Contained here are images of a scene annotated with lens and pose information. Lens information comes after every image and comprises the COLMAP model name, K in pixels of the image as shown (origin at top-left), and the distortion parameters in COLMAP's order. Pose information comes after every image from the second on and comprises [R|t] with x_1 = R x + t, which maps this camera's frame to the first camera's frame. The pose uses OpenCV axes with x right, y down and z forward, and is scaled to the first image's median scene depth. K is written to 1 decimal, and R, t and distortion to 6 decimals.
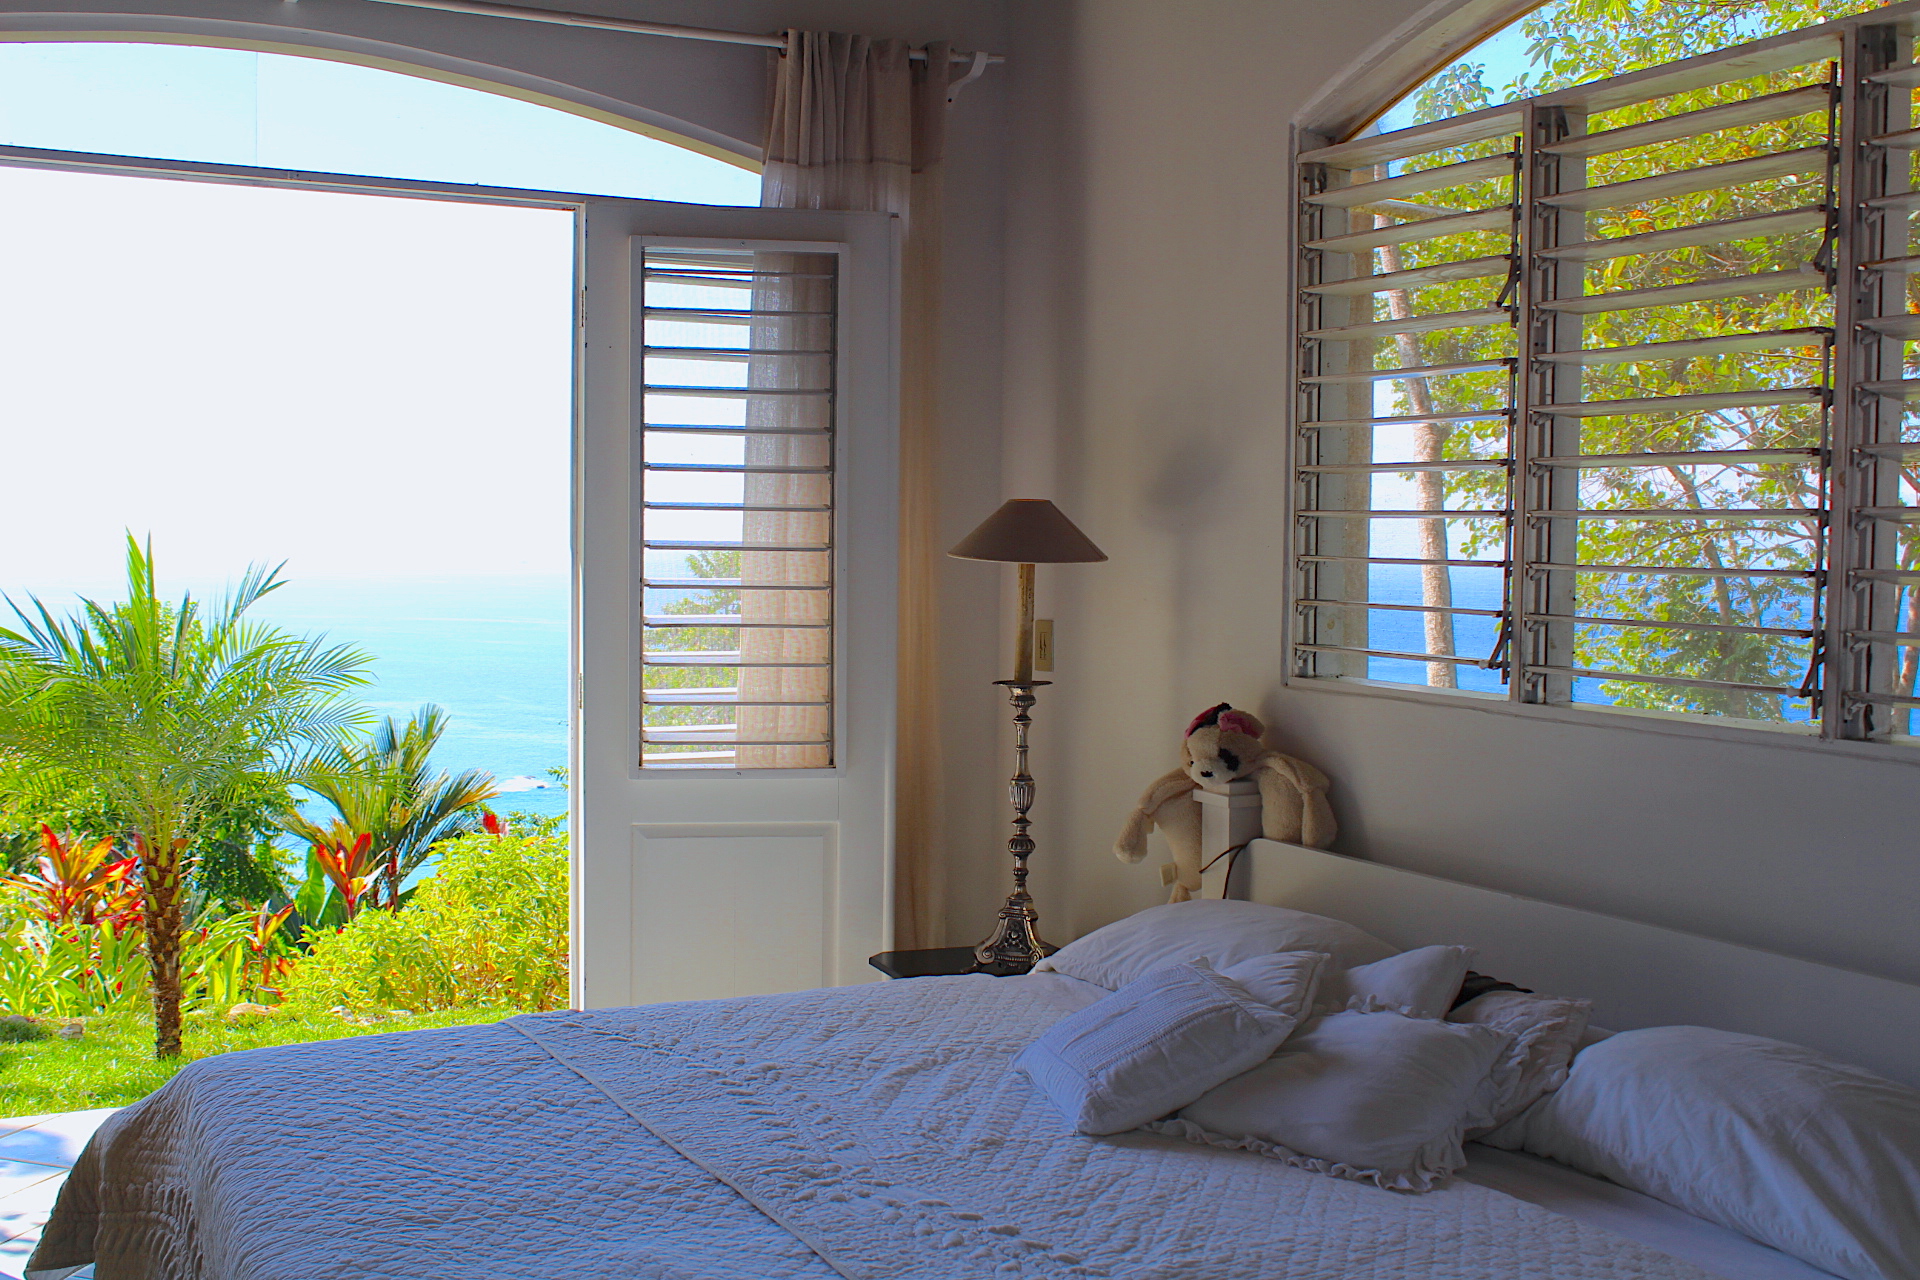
lens RADIAL K [[2002.5, 0, 960.0], [0, 2002.5, 640.0], [0, 0, 1]] dist [-0.134525, 0.170456]
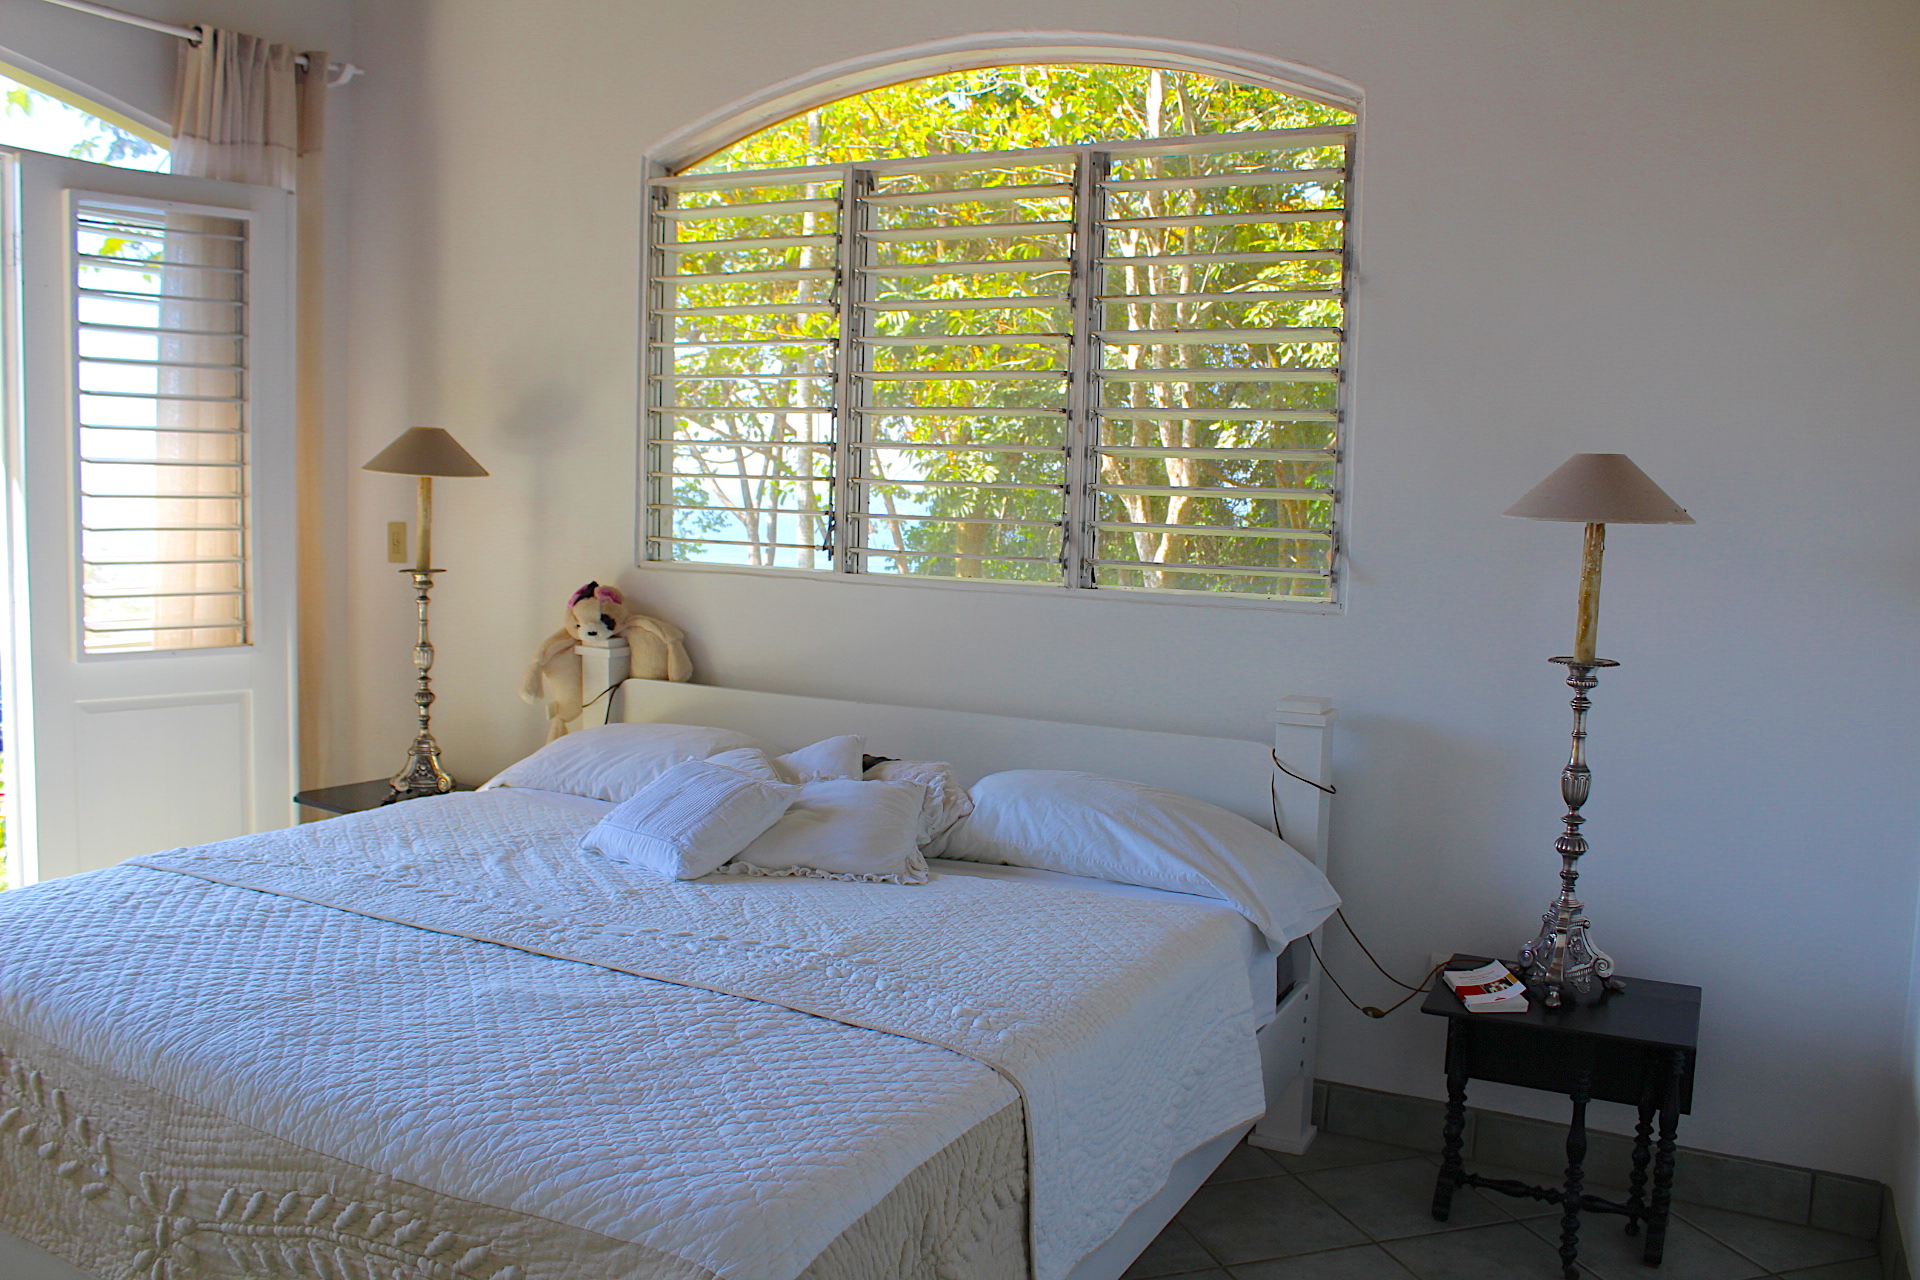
lens RADIAL K [[1592.1, 0, 948.7], [0, 1592.1, 627.3], [0, 0, 1]] dist [-0.166867, 0.148772]
pose [[0.826009, -0.041495, 0.562128, -0.272347], [0.011600, 0.998327, 0.056649, 0.005019], [-0.563538, -0.040272, 0.825108, -0.019608]]
